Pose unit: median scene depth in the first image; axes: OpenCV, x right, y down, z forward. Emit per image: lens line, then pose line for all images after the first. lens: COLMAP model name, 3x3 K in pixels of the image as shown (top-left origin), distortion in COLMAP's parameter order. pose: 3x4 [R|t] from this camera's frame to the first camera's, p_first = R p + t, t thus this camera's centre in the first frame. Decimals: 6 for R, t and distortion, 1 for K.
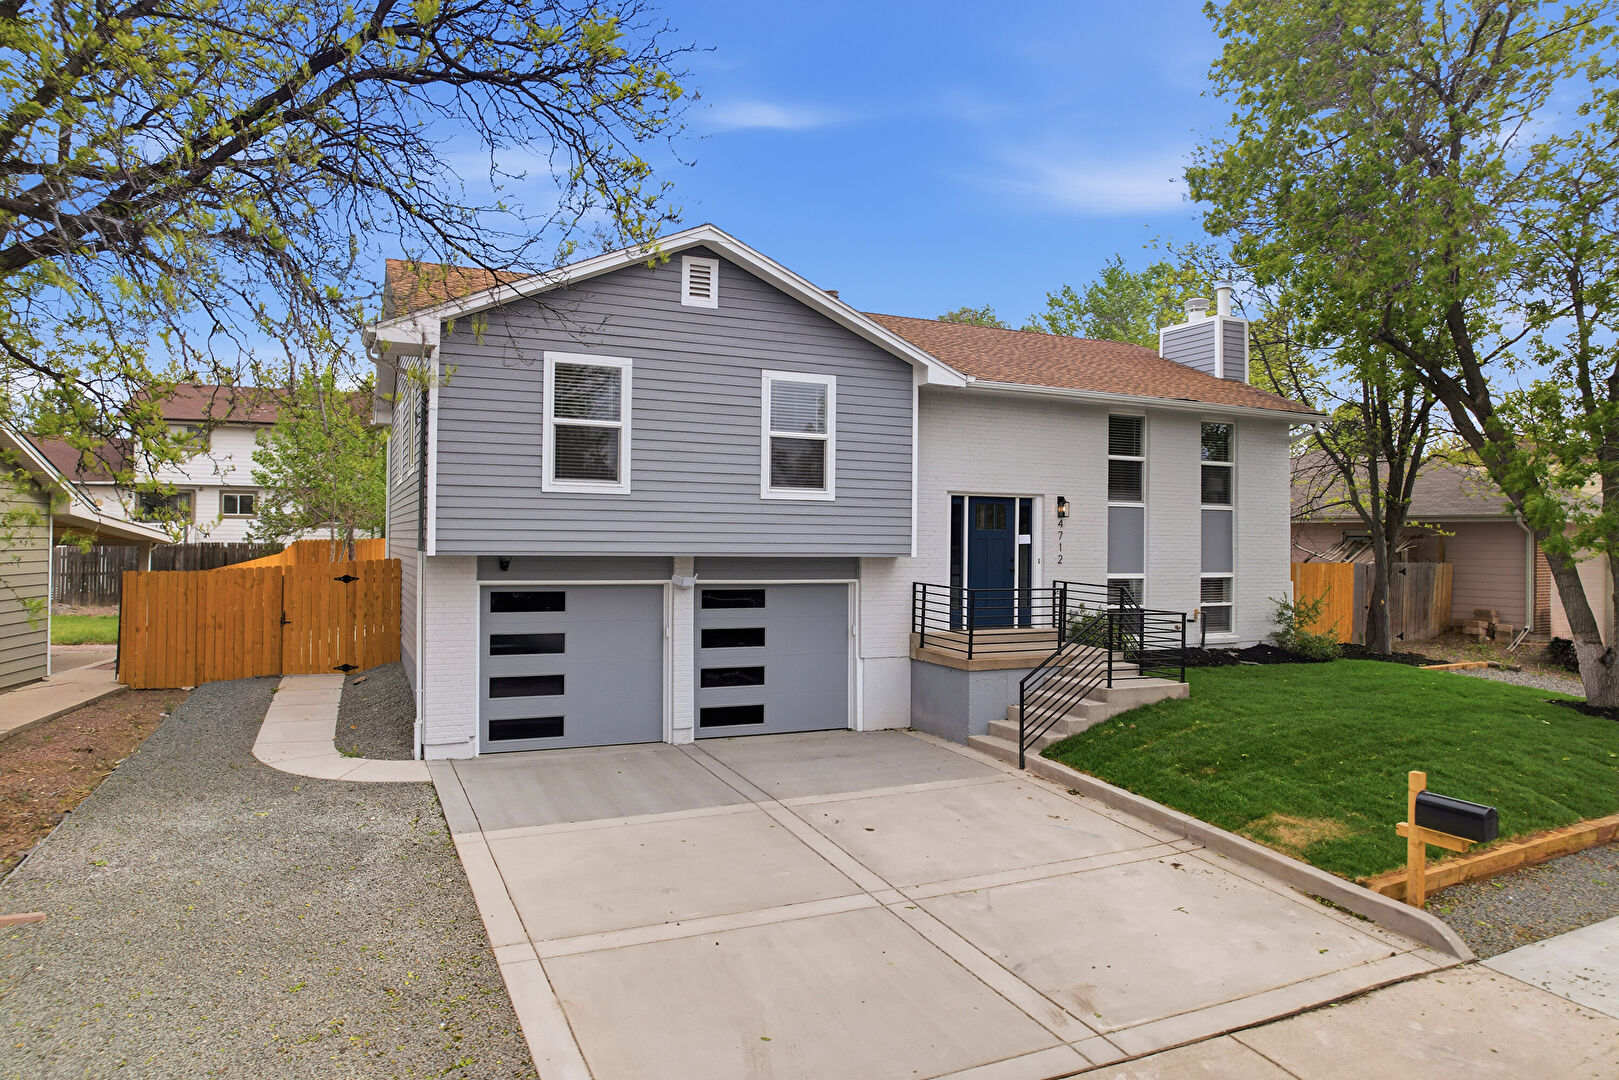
lens RADIAL K [[1014.6, 0, 809.5], [0, 1014.6, 540.0], [0, 0, 1]] dist [-0.056846, 0.040738]
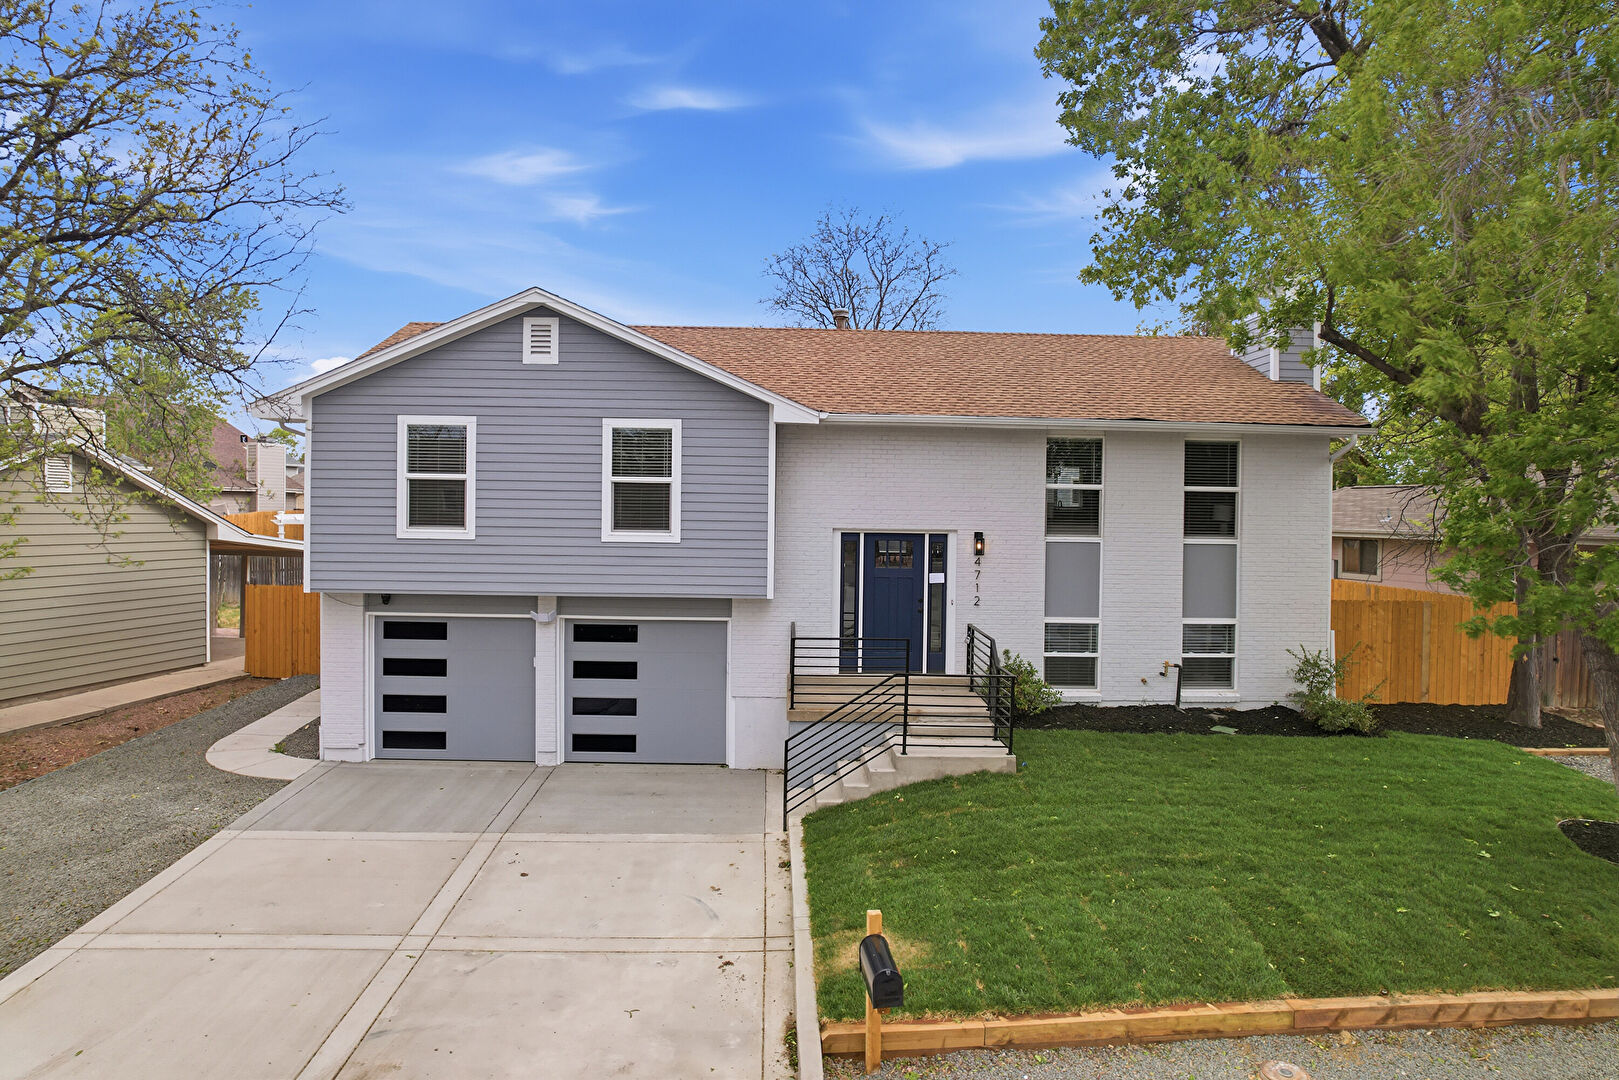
lens RADIAL K [[1014.6, 0, 809.5], [0, 1014.6, 540.0], [0, 0, 1]] dist [-0.056846, 0.040738]
pose [[0.918626, 0.010866, -0.394978, 0.546049], [-0.003966, 0.999825, 0.018281, -0.060459], [0.395107, -0.015227, 0.918509, 0.118376]]
